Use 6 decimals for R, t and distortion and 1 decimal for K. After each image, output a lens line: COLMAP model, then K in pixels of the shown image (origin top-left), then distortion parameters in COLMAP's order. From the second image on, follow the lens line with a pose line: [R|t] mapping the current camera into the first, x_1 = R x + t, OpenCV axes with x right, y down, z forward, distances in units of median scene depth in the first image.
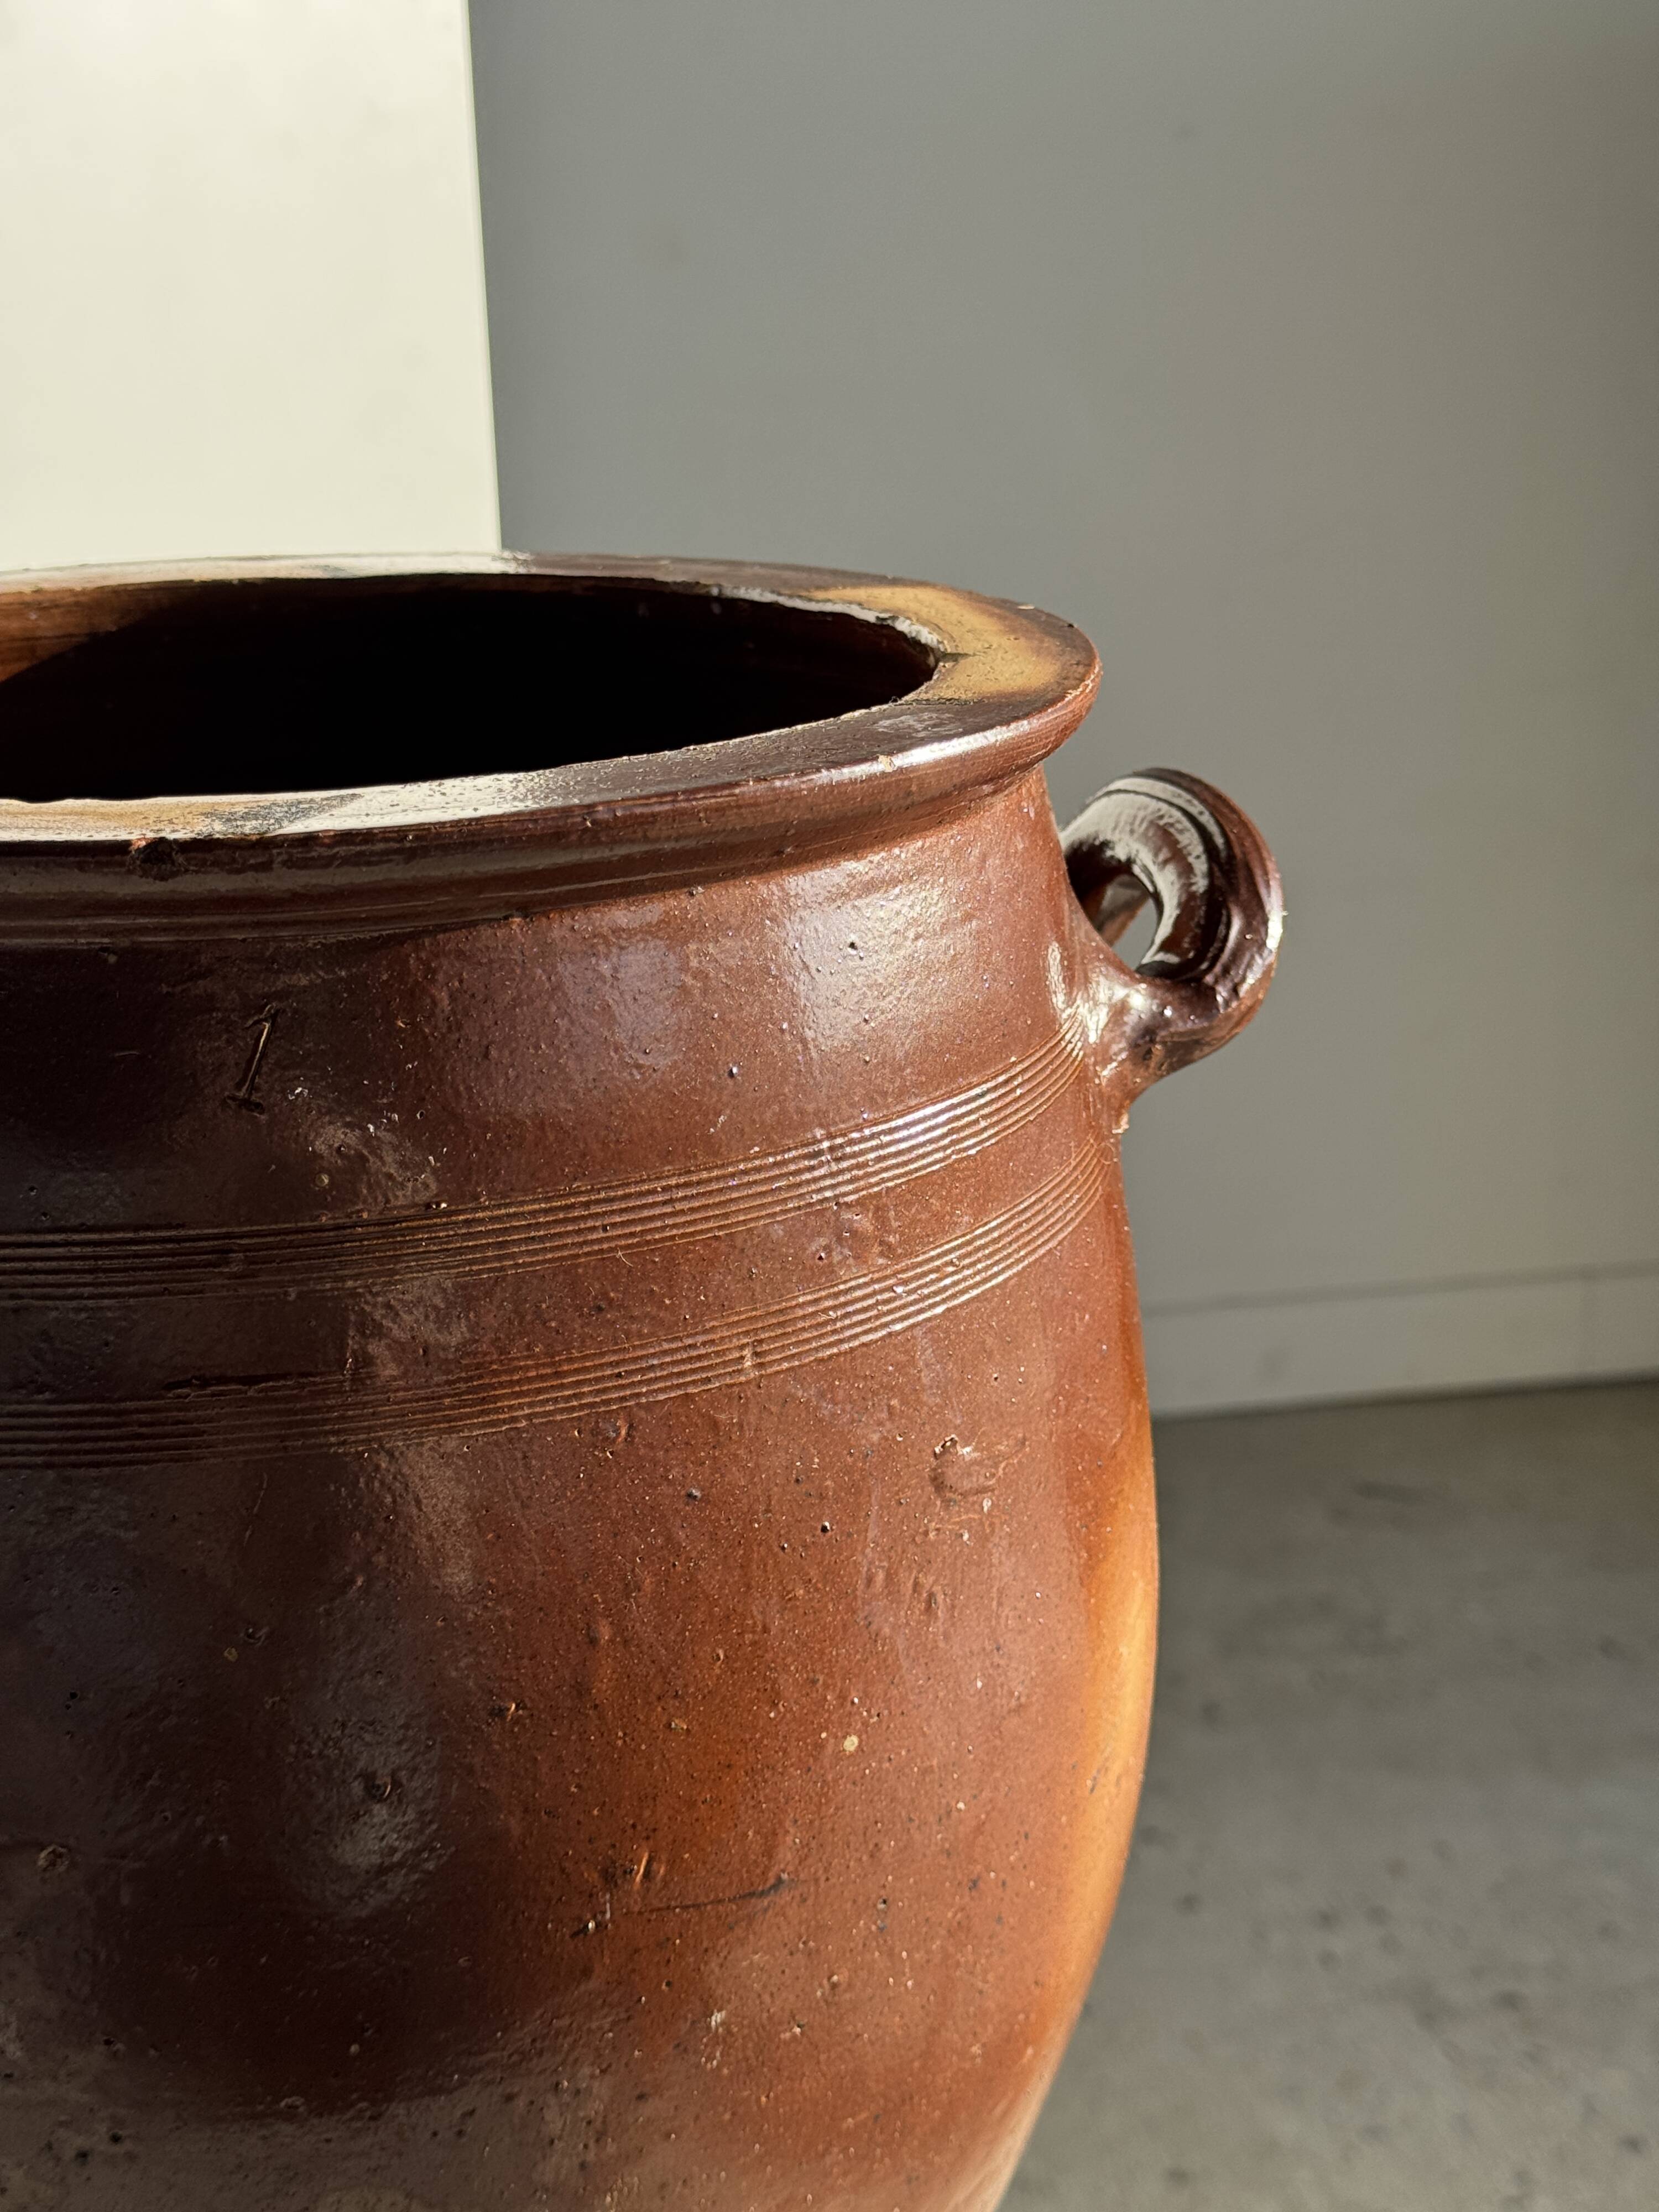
lens RADIAL K [[3109.3, 0, 829.5], [0, 3109.3, 1106.0], [0, 0, 1]] dist [0.185893, -0.379876]
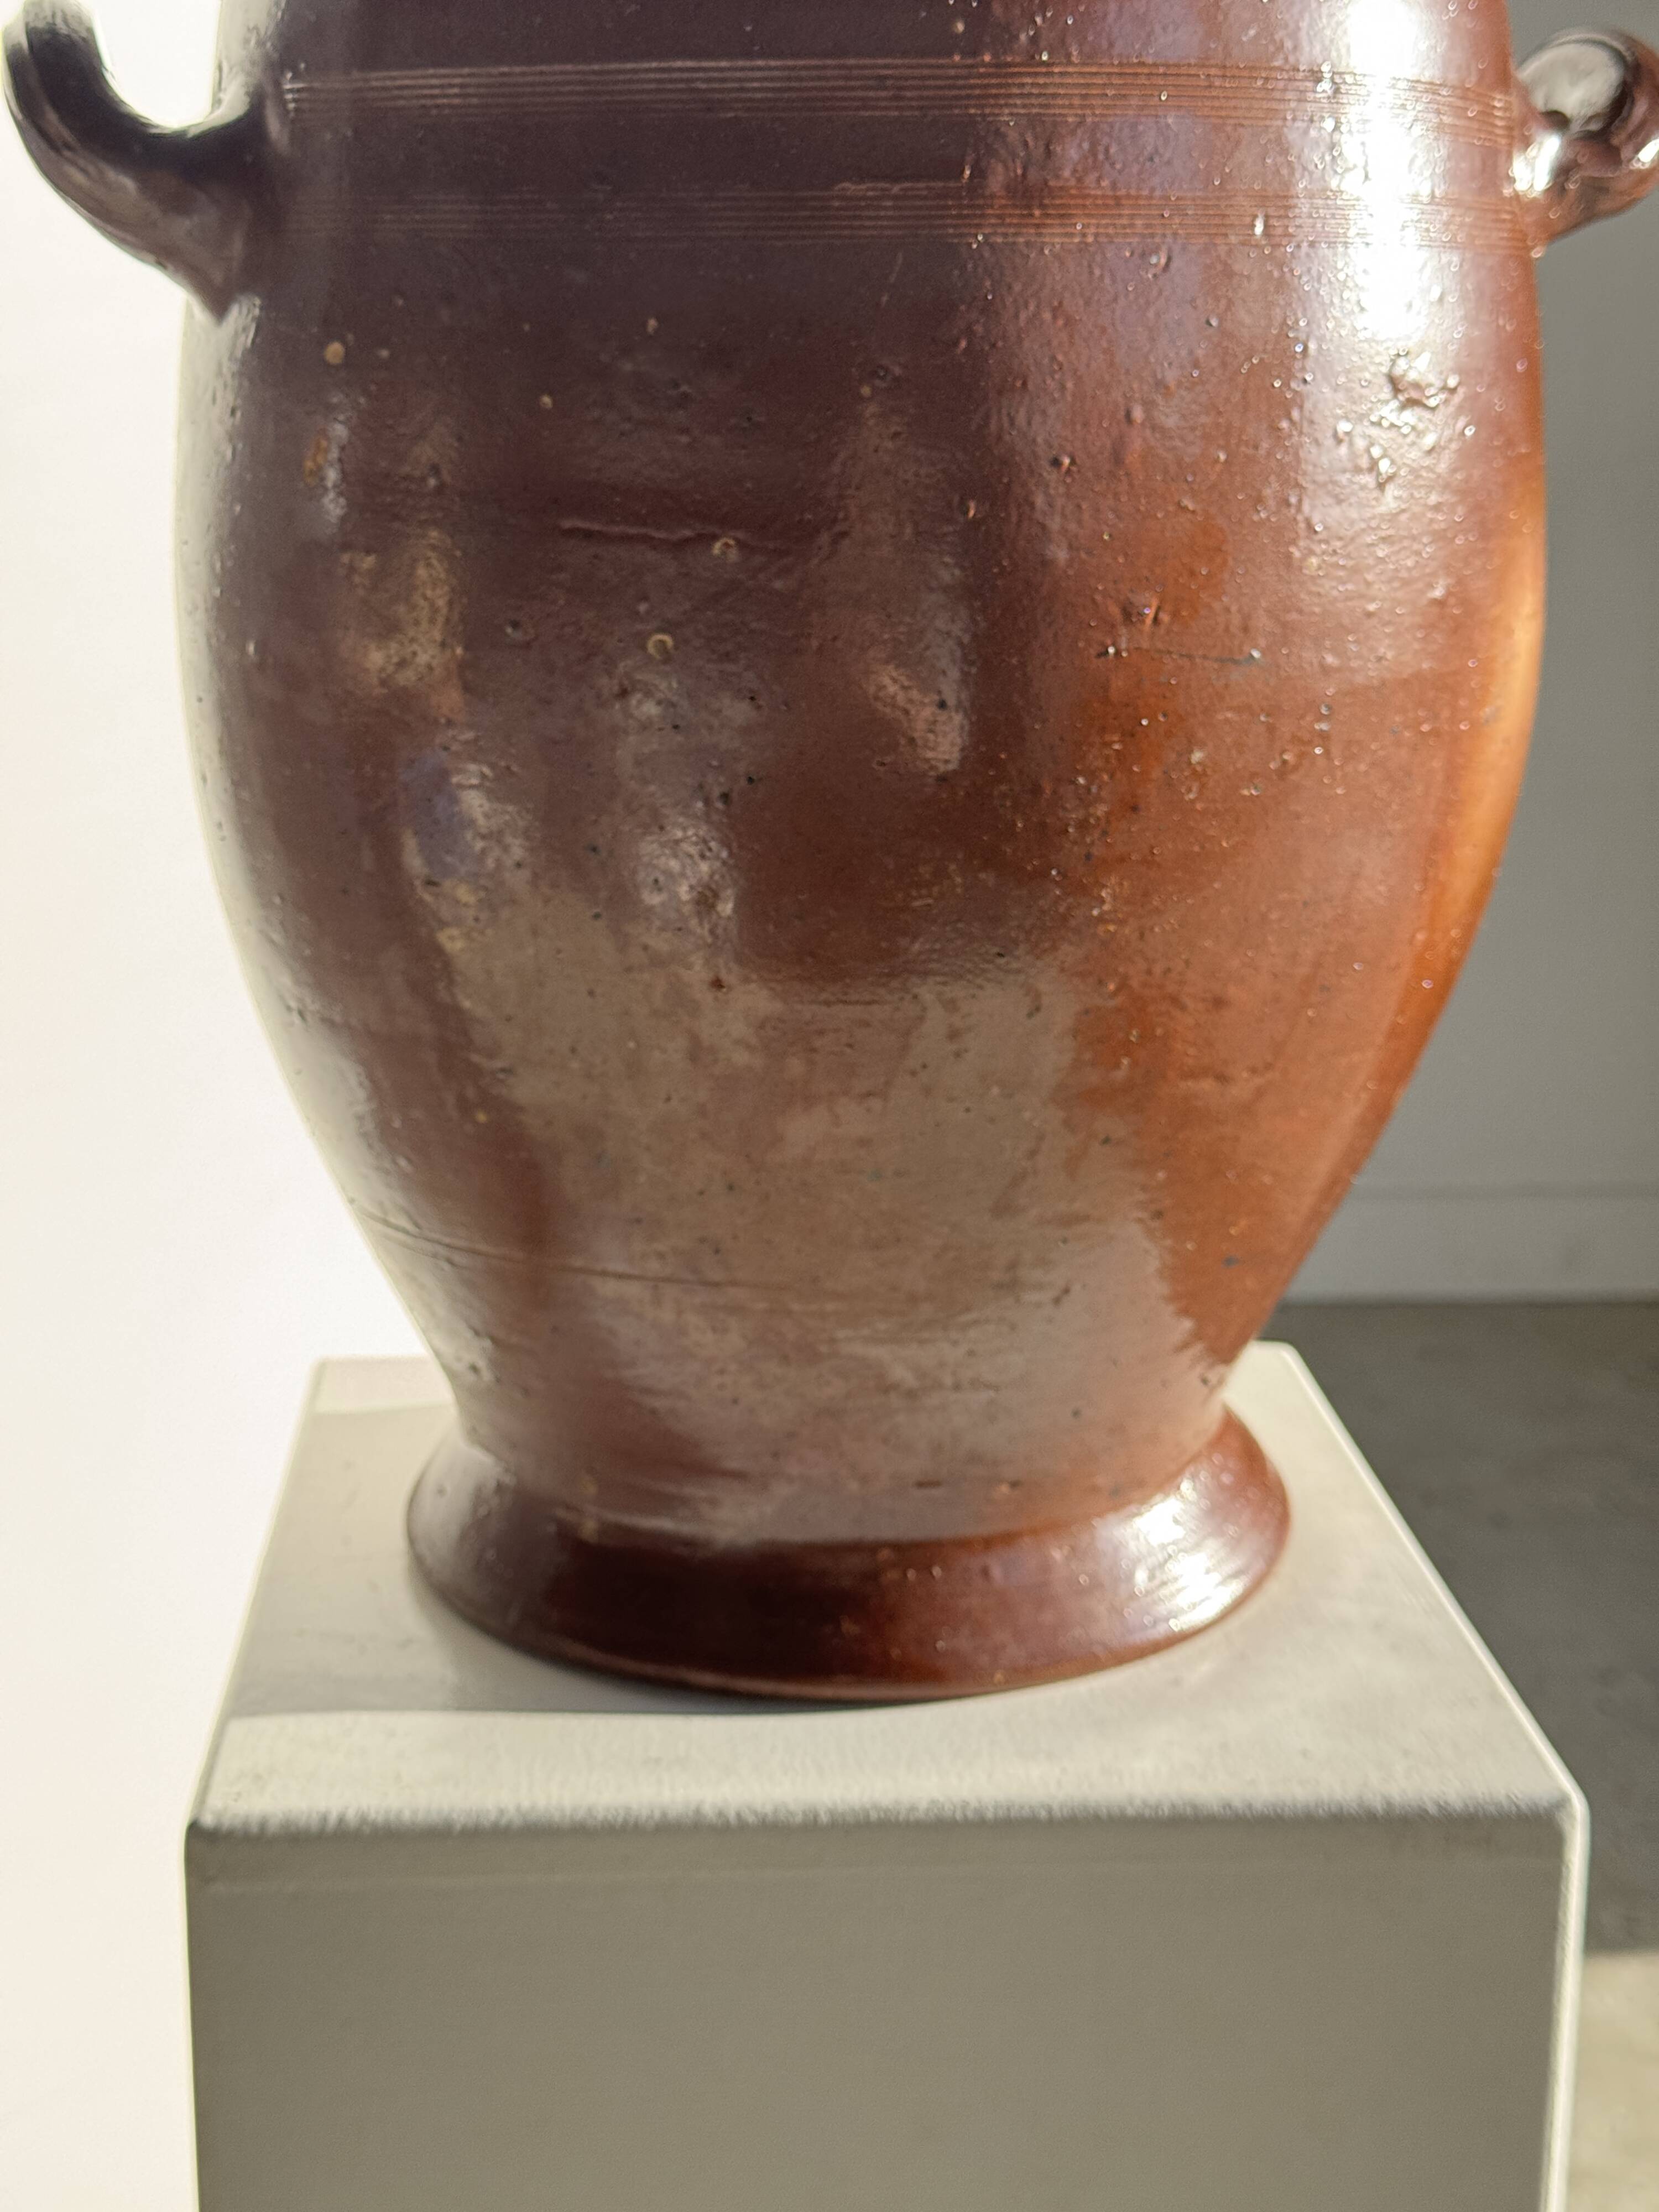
lens RADIAL K [[3157.6, 0, 825.0], [0, 3157.6, 1078.5], [0, 0, 1]] dist [0.126744, -0.328327]
pose [[0.994008, 0.060576, -0.090985, -0.063594], [-0.065107, 0.996738, -0.047686, 0.512742], [0.087799, 0.053324, 0.994710, -0.325011]]
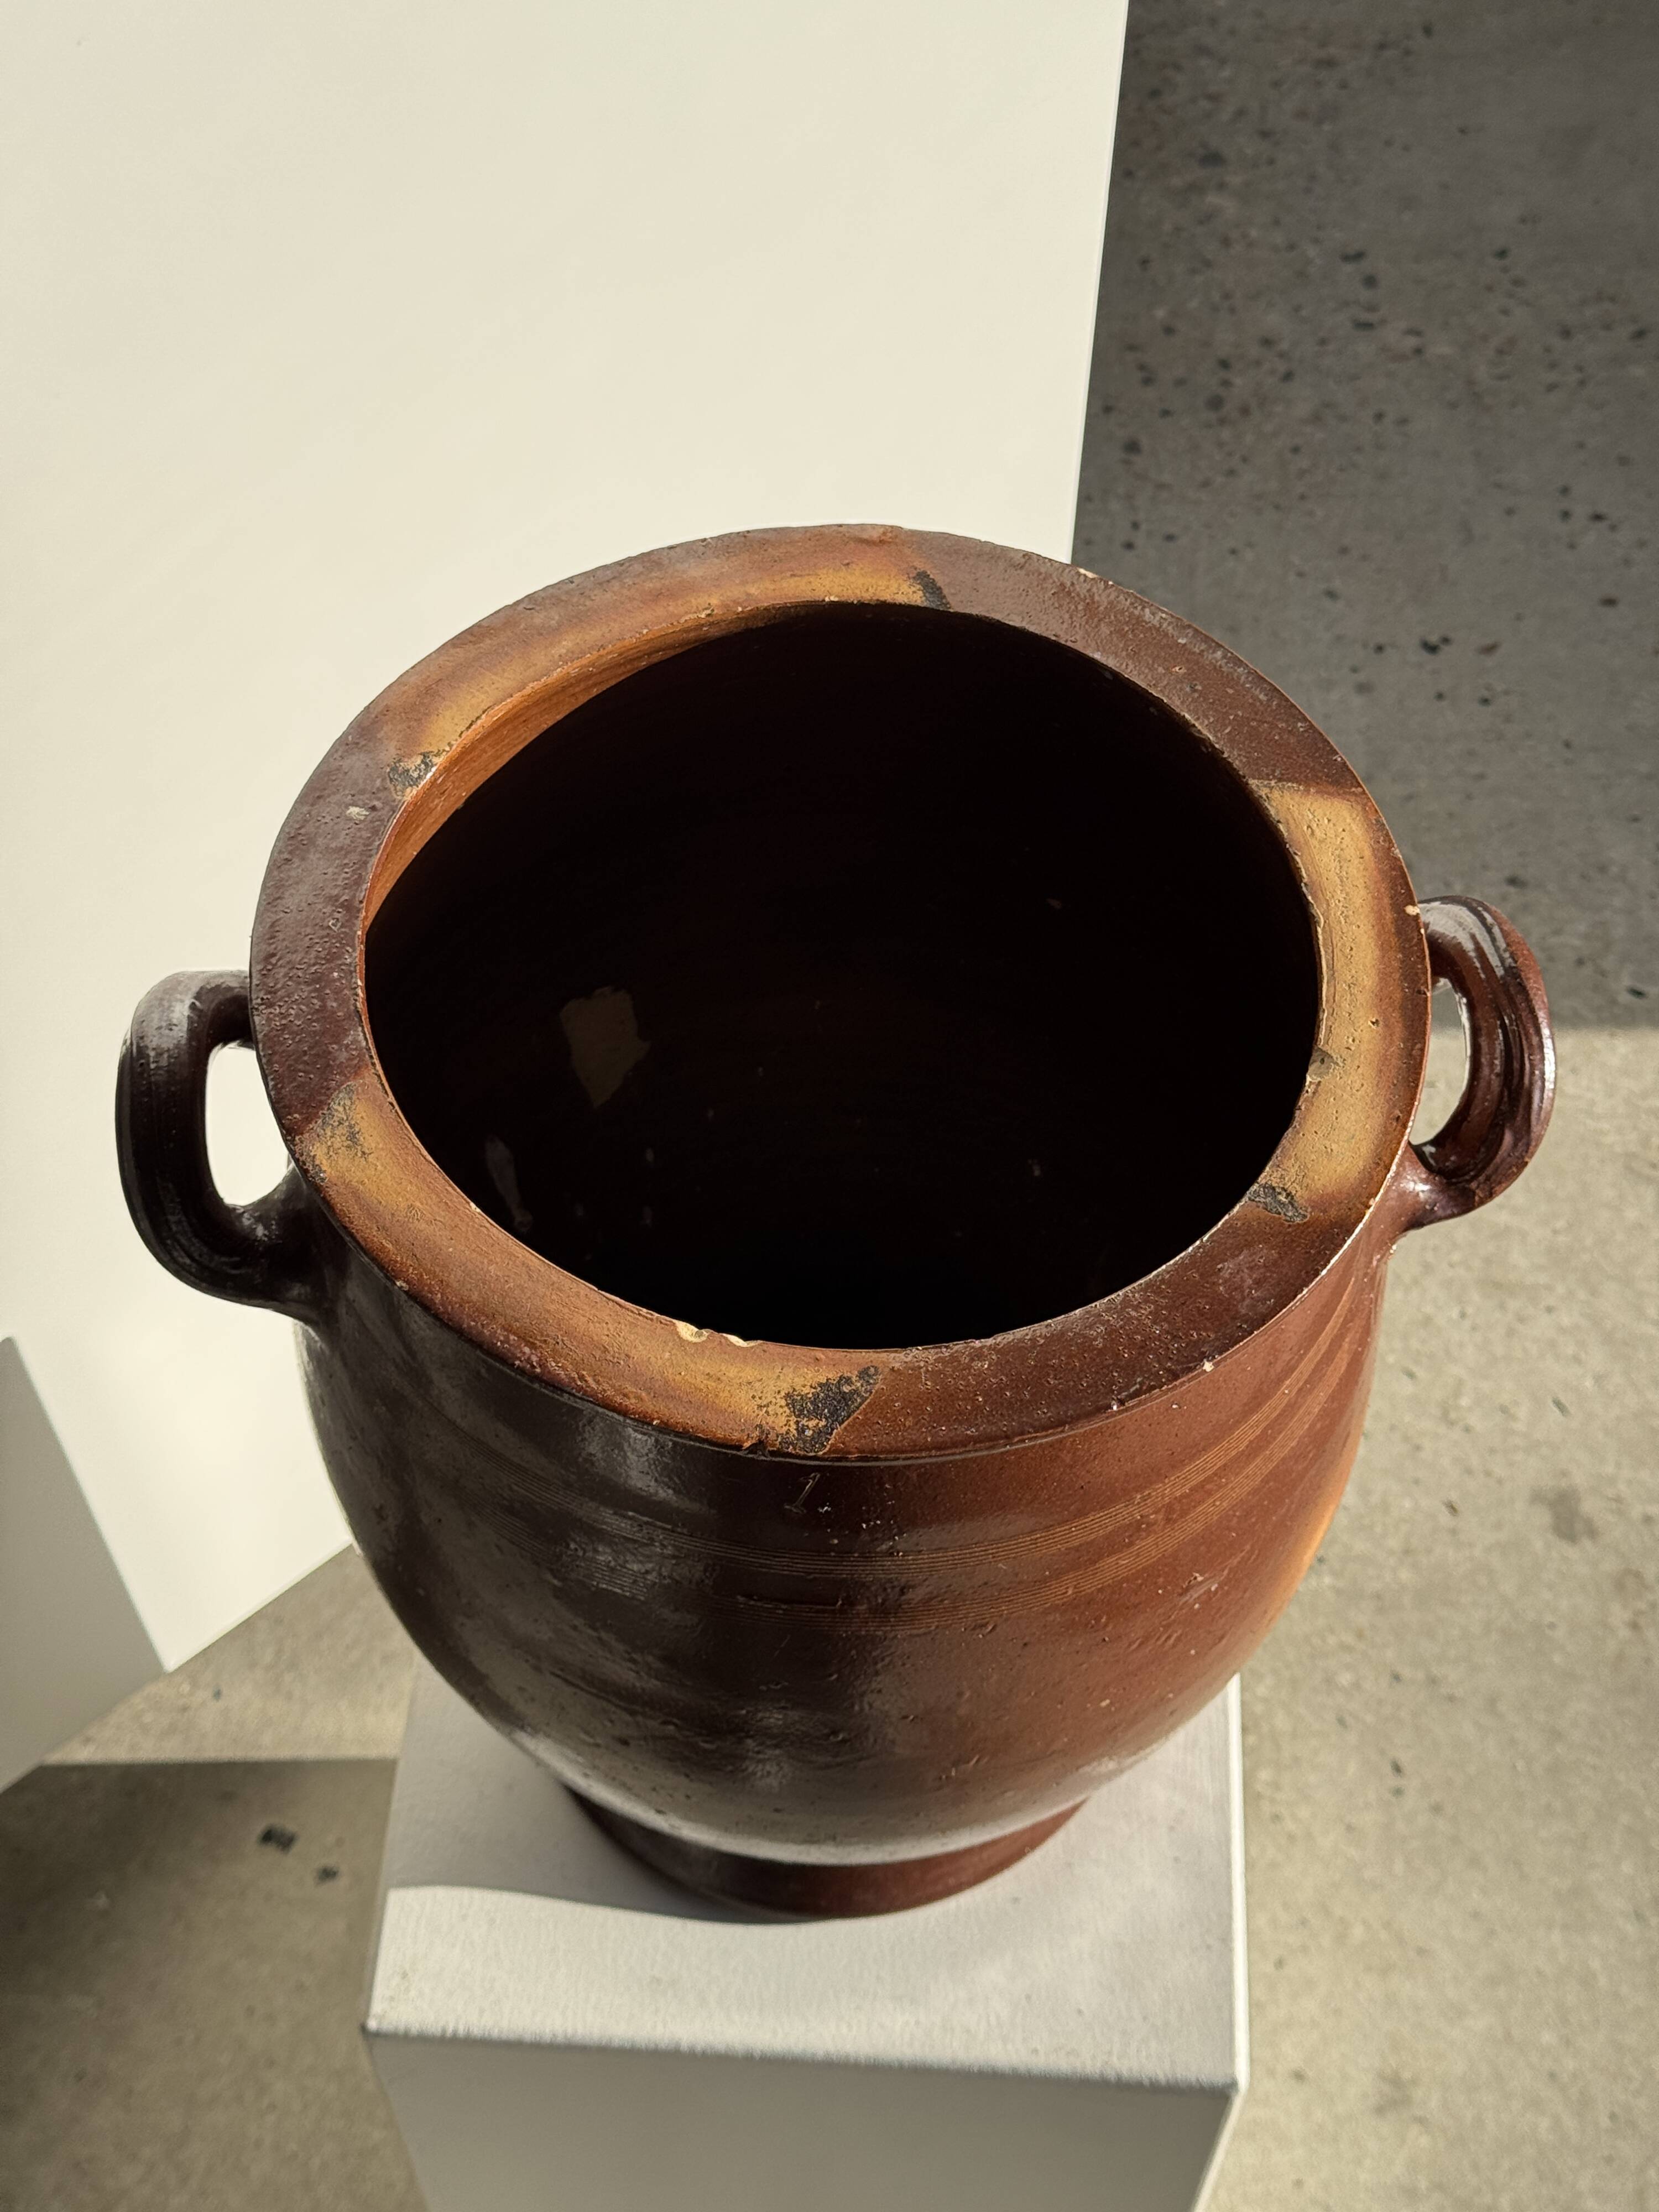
lens RADIAL K [[3092.7, 0, 856.2], [0, 3092.7, 1130.3], [0, 0, 1]] dist [0.150372, -0.052214]
pose [[0.974376, 0.205796, -0.090767, -0.038205], [-0.102928, 0.766781, 0.633603, -1.179461], [0.199991, -0.608025, 0.768316, -0.177384]]
